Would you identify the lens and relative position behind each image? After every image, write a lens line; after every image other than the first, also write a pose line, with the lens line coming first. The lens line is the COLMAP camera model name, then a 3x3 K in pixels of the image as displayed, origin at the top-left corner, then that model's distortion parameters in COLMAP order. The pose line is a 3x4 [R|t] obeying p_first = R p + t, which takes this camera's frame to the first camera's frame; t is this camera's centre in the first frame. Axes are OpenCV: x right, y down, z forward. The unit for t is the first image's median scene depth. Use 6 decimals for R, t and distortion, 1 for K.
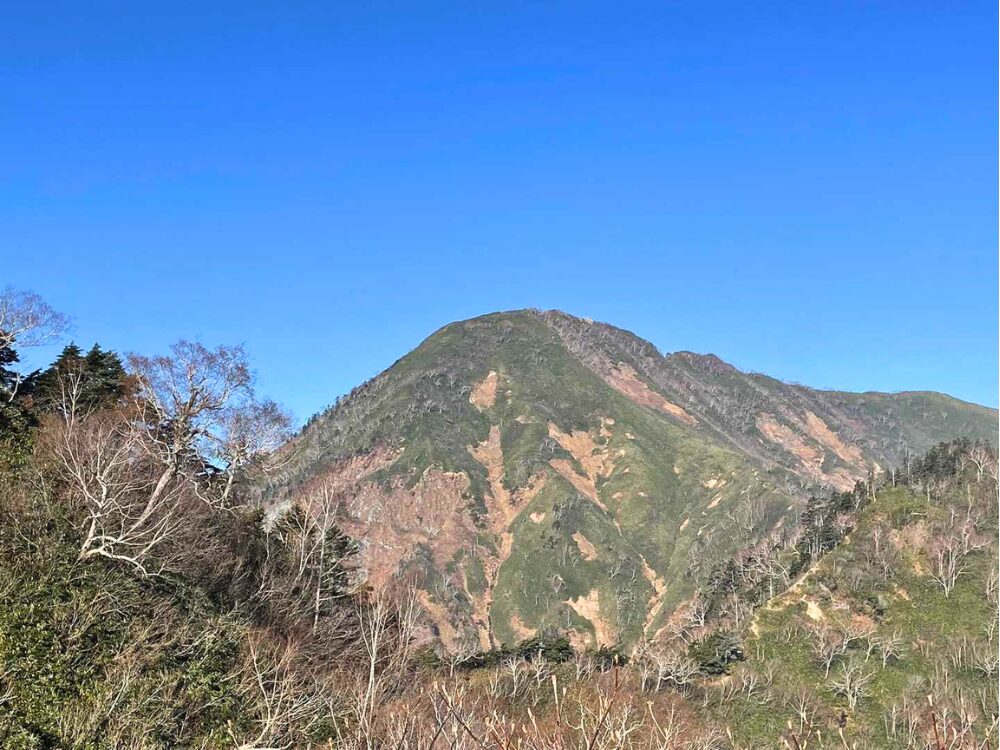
lens RADIAL K [[1295.2, 0, 499.8], [0, 1295.2, 374.7], [0, 0, 1]] dist [0.109668, 0.000000]
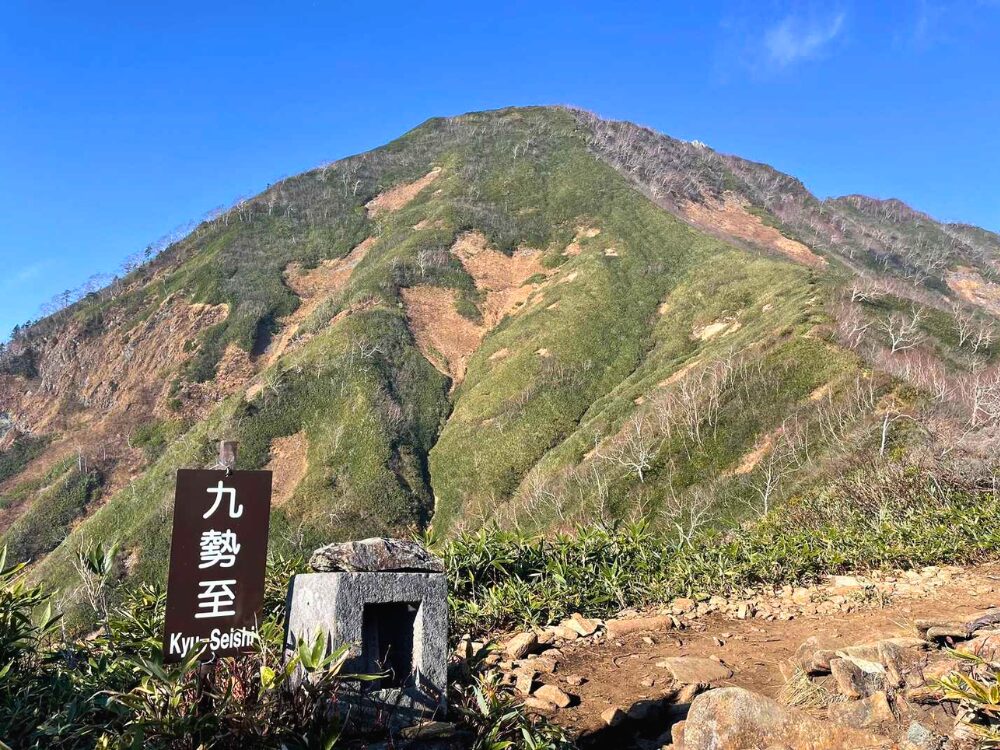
lens RADIAL K [[747.7, 0, 496.9], [0, 747.7, 380.9], [0, 0, 1]] dist [0.080008, -0.085353]
pose [[0.921192, 0.036694, -0.387374, 0.136345], [0.001581, 0.995182, 0.098029, 0.052956], [0.389105, -0.090916, 0.916696, 0.523036]]
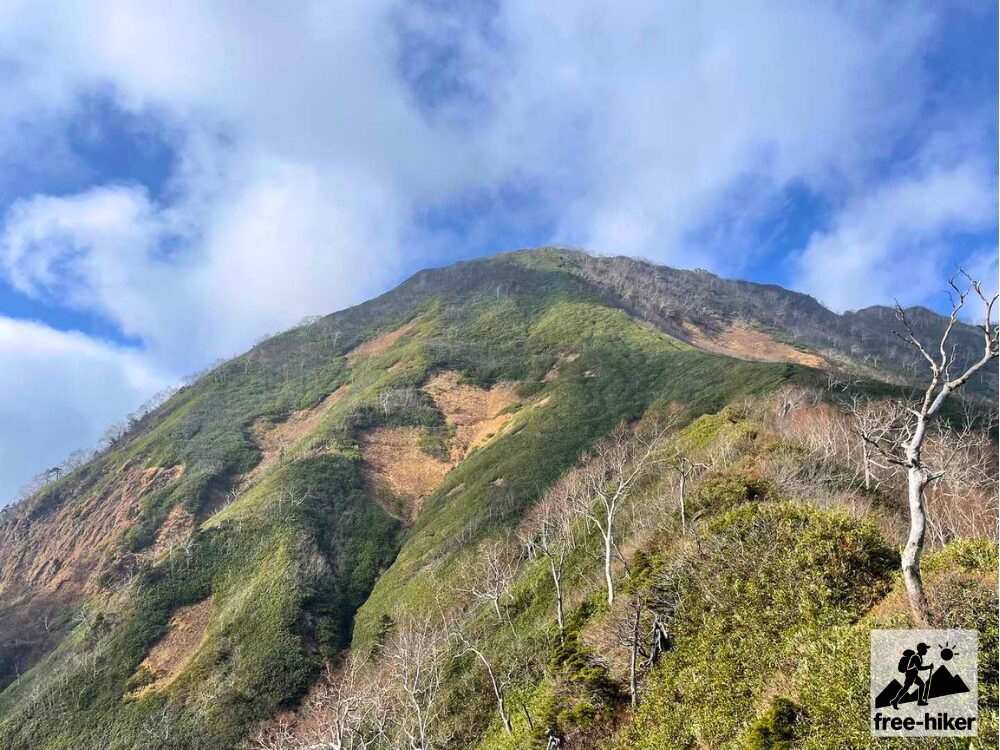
lens RADIAL K [[747.7, 0, 499.9], [0, 747.7, 371.7], [0, 0, 1]] dist [0.080008, -0.085353]
pose [[0.887381, -0.135322, -0.440730, 0.150613], [0.089023, 0.988257, -0.124193, 0.060265], [0.452360, 0.070971, 0.889007, 0.548487]]
